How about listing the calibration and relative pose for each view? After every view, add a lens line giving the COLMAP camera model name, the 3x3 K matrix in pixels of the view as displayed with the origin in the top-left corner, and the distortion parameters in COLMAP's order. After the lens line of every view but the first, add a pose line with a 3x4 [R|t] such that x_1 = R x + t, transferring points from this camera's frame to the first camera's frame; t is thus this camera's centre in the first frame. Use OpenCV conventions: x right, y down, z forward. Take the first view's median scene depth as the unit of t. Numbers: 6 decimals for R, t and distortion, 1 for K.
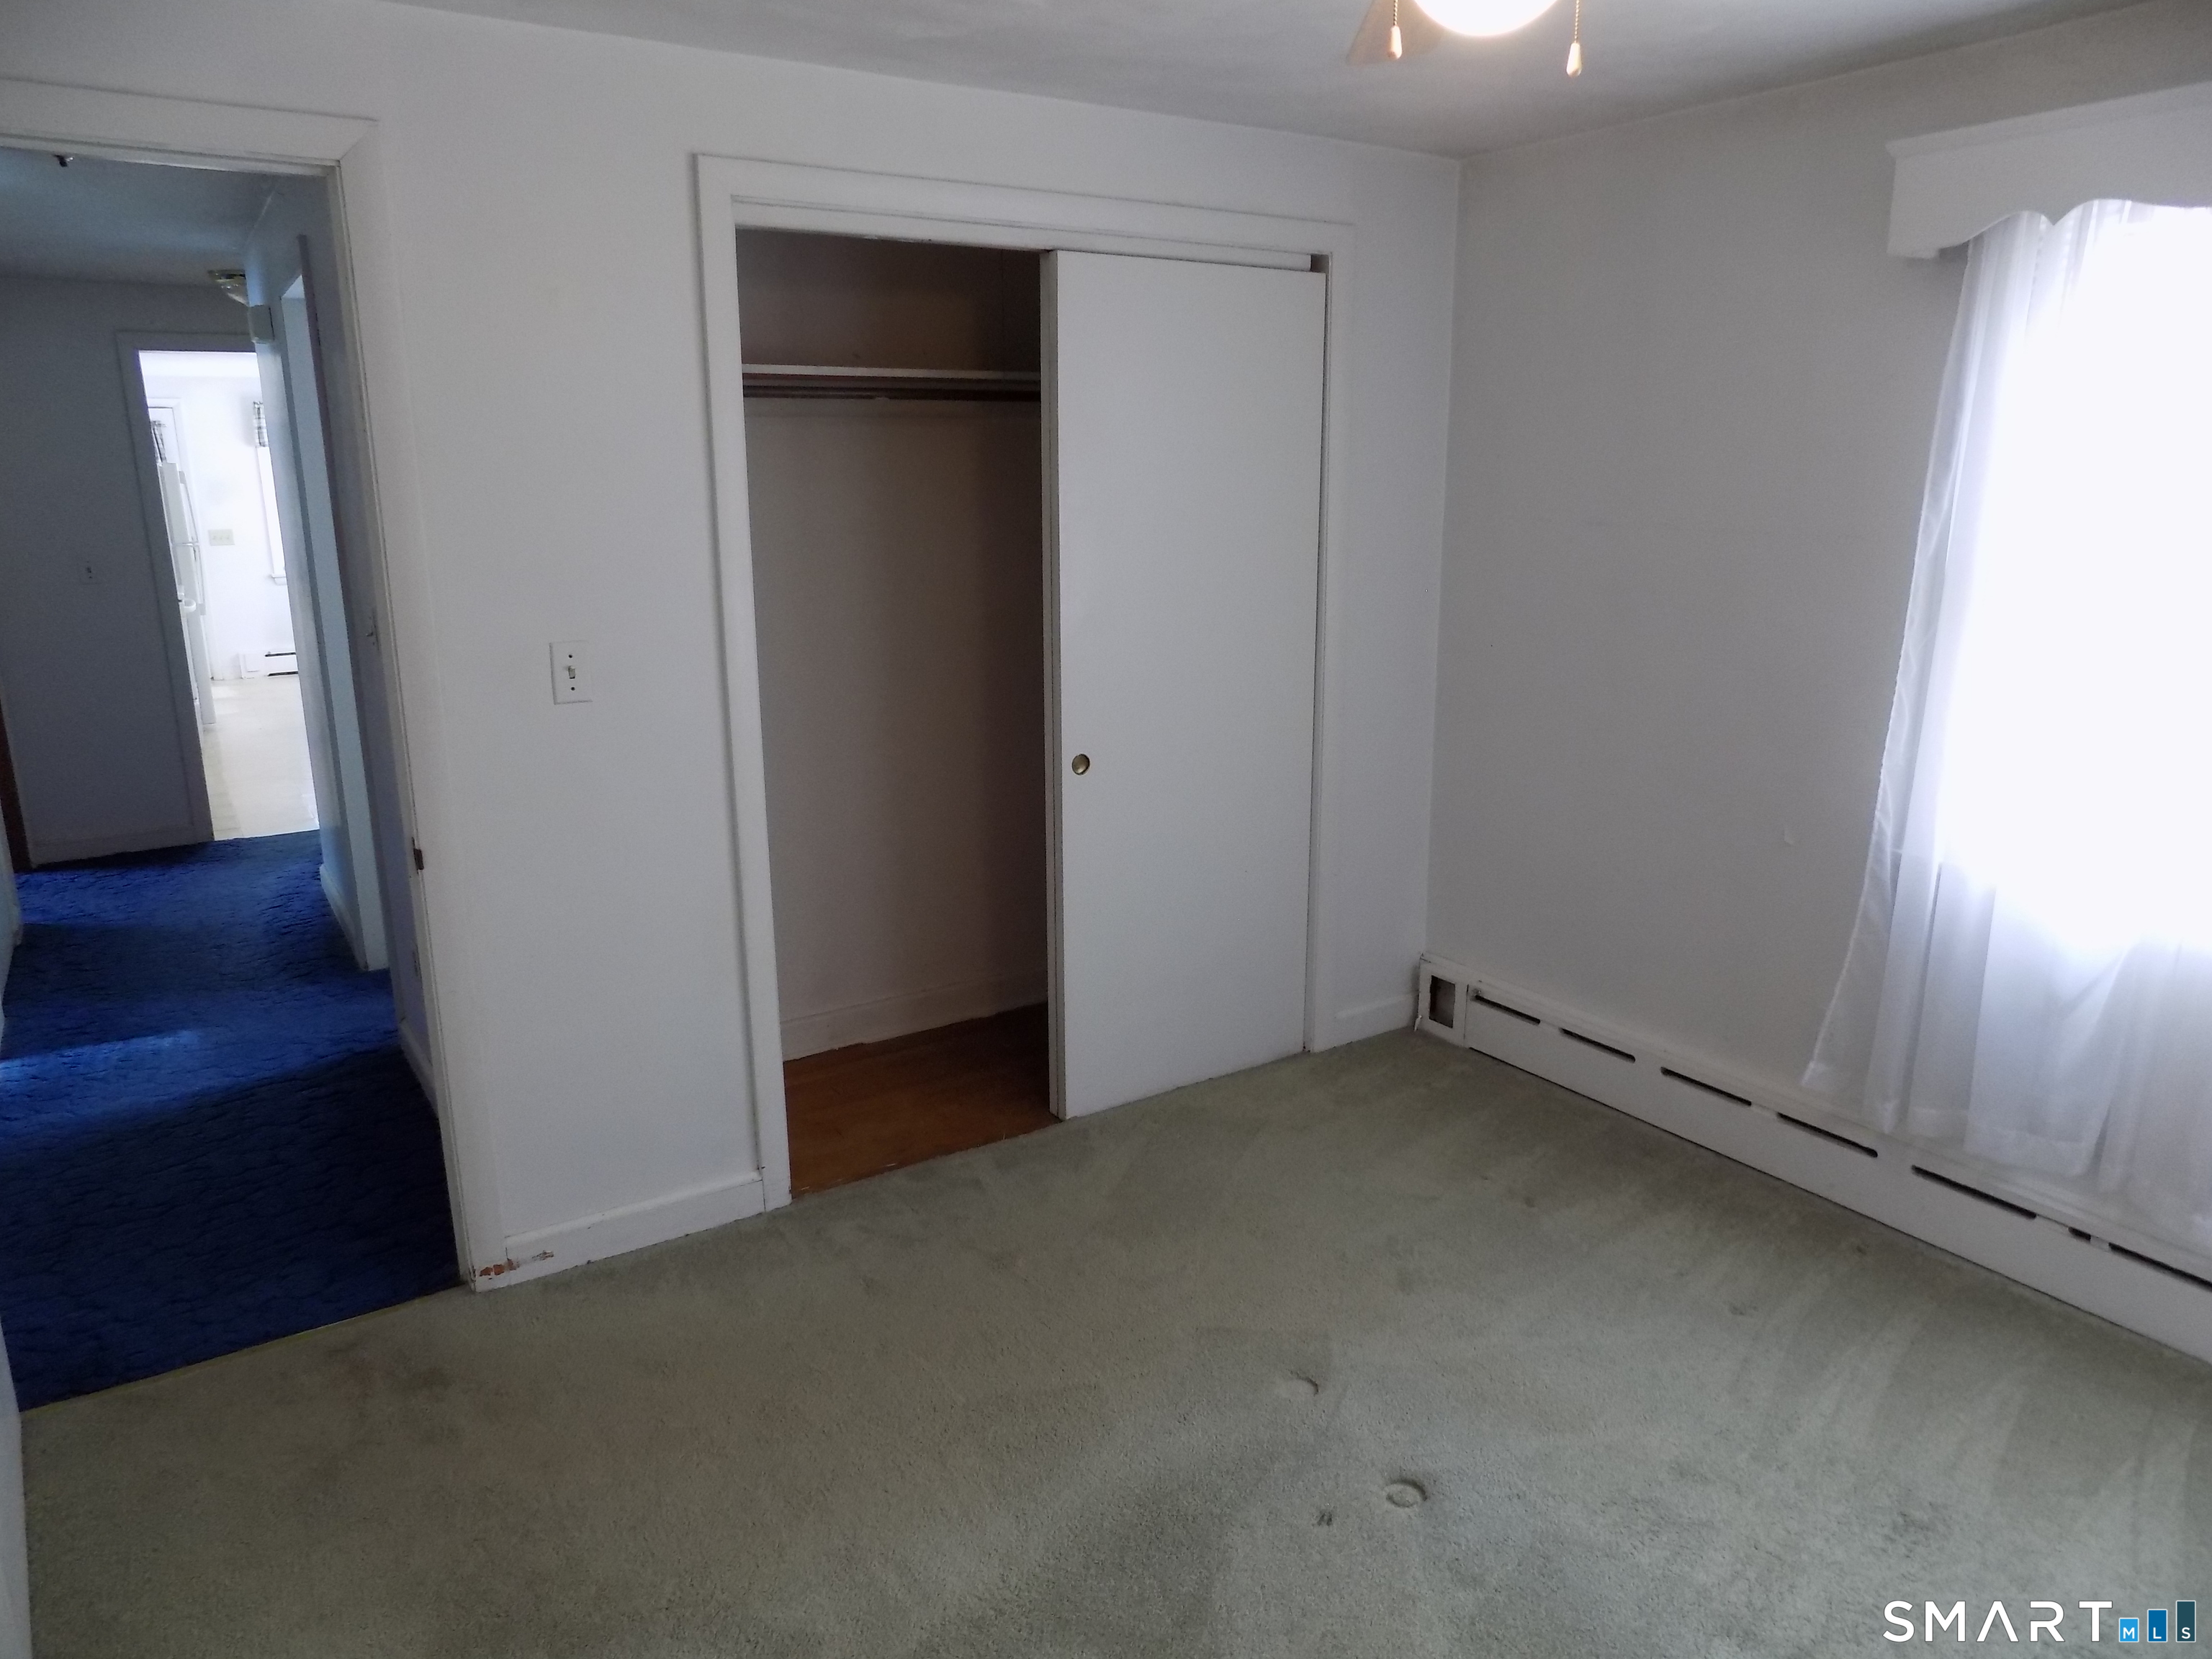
lens RADIAL K [[1501.6, 0, 1105.1], [0, 1501.6, 836.5], [0, 0, 1]] dist [-0.062441, 0.049307]
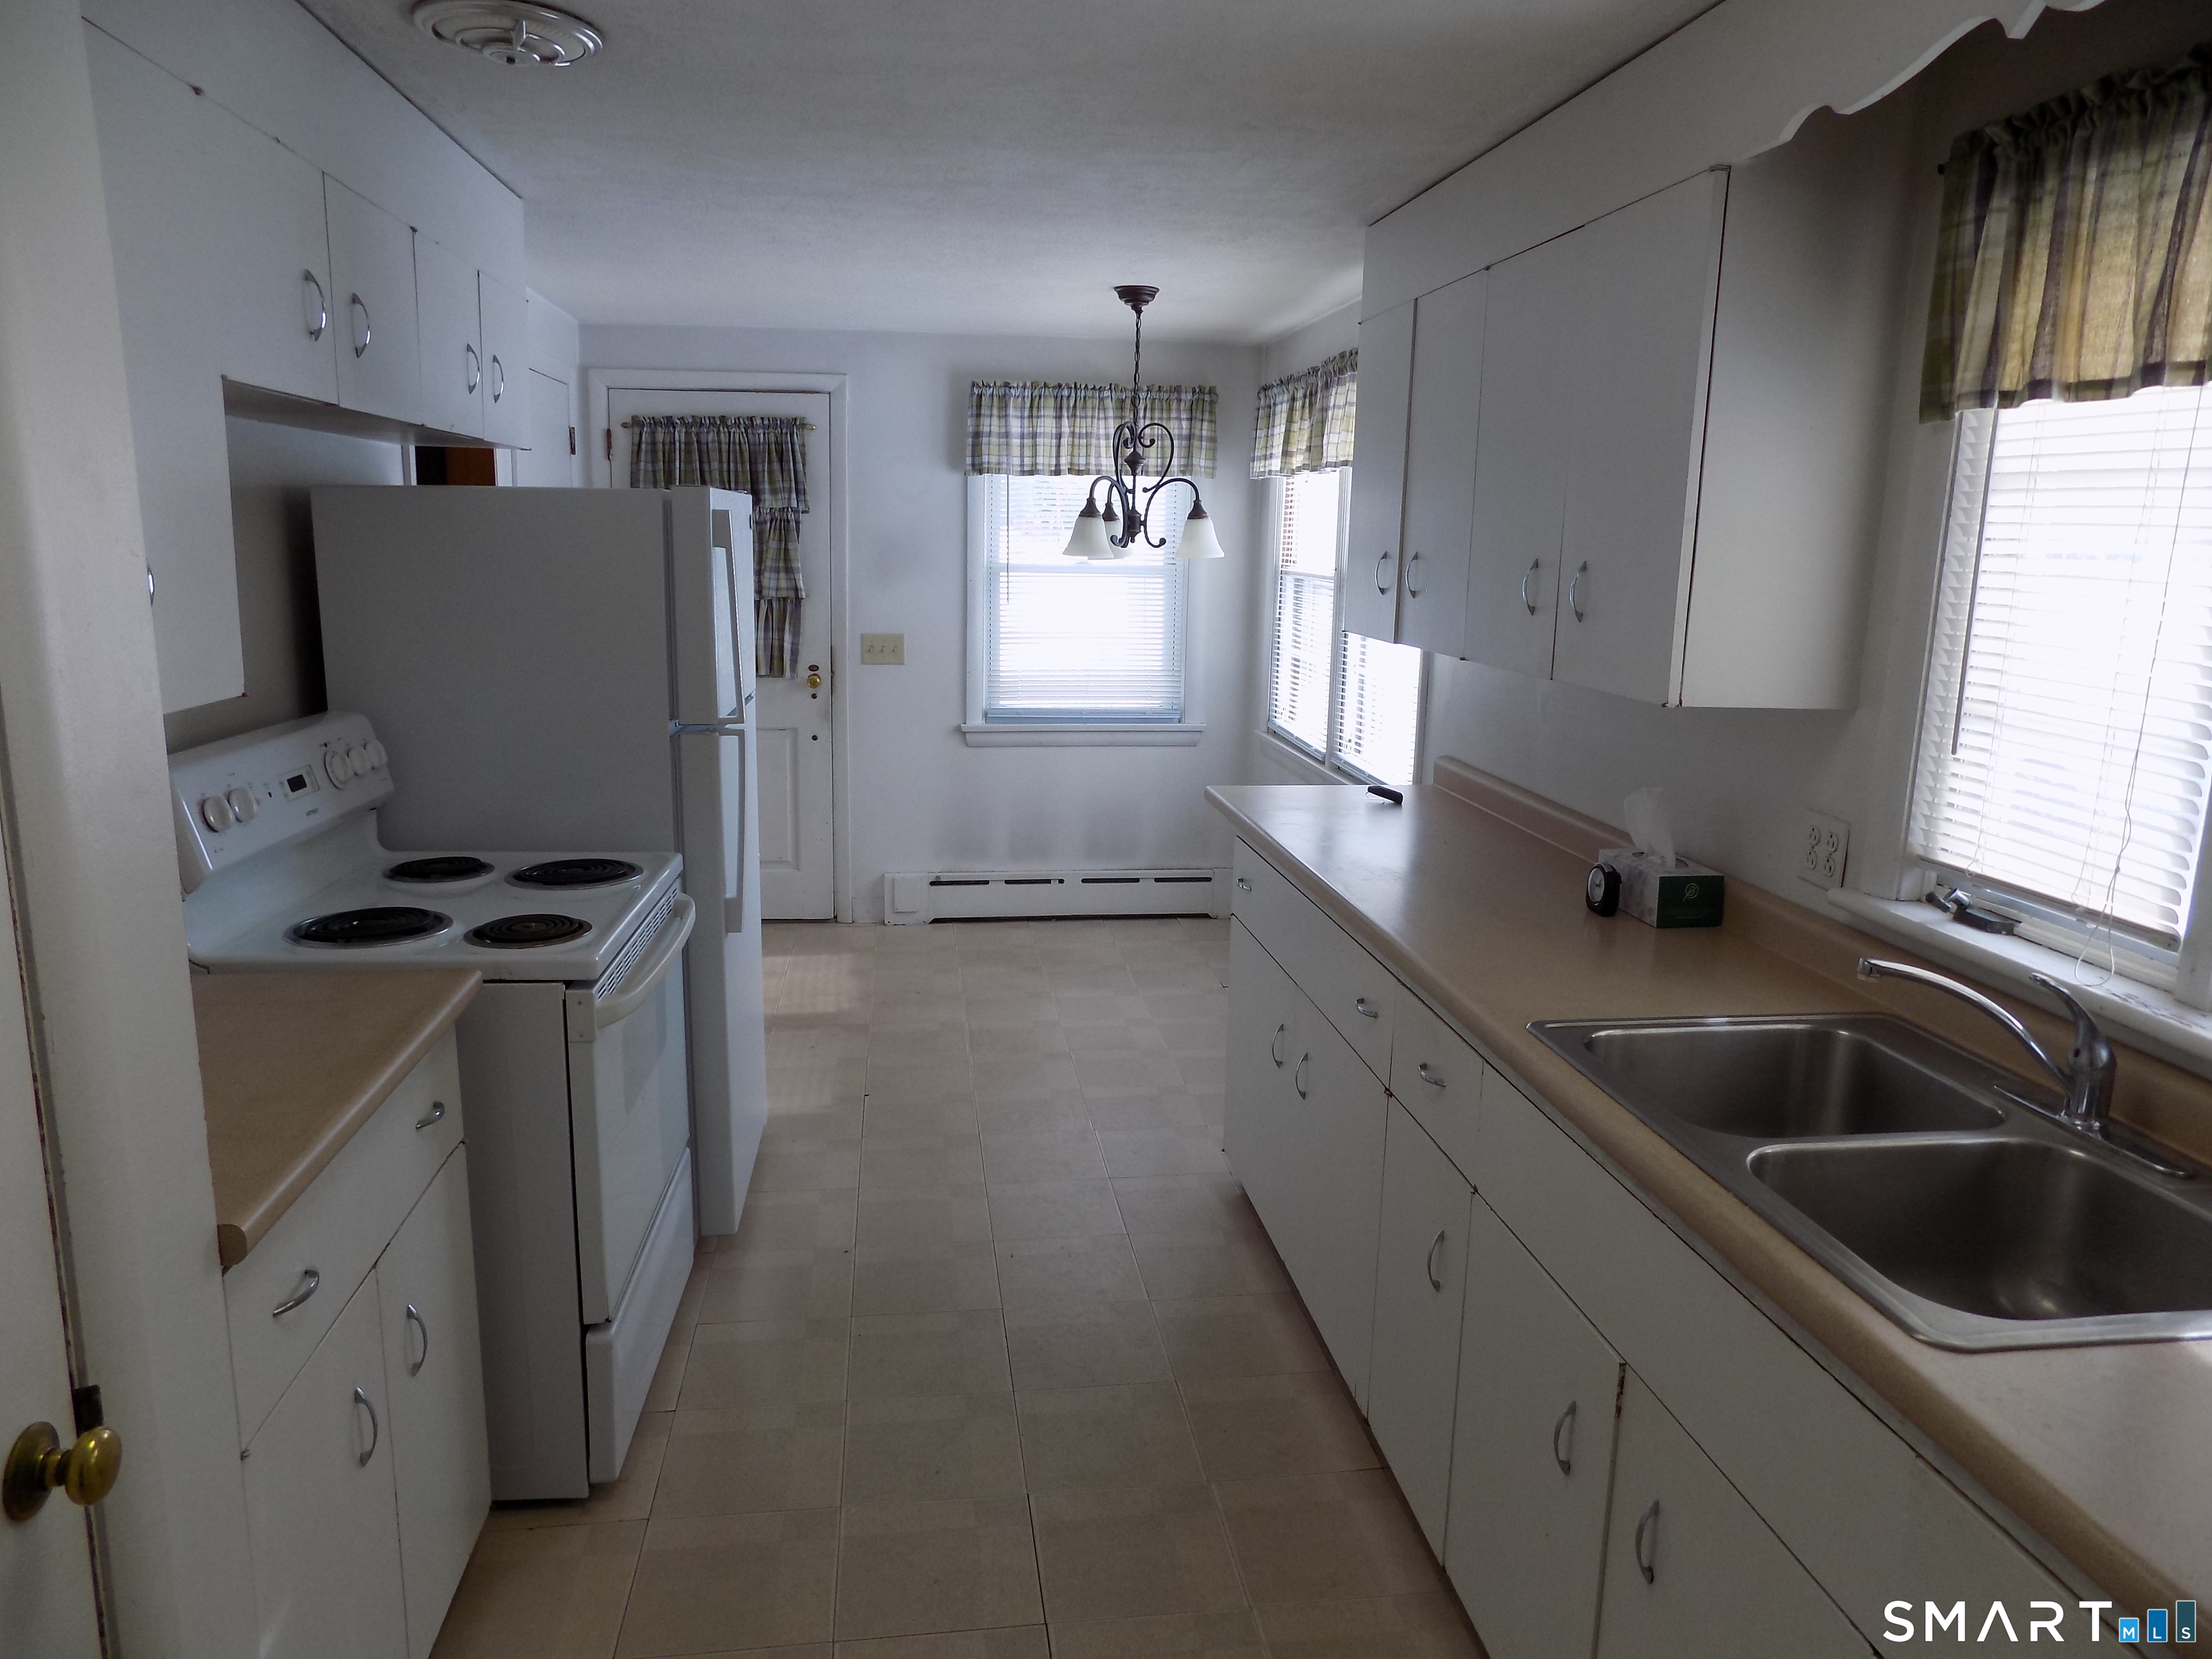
lens RADIAL K [[1501.6, 0, 1103.6], [0, 1501.6, 826.1], [0, 0, 1]] dist [-0.062441, 0.049307]
pose [[0.856423, 0.125383, -0.500818, -0.269198], [-0.148016, 0.988970, -0.005520, -0.150596], [0.494601, 0.078856, 0.865535, 0.596689]]
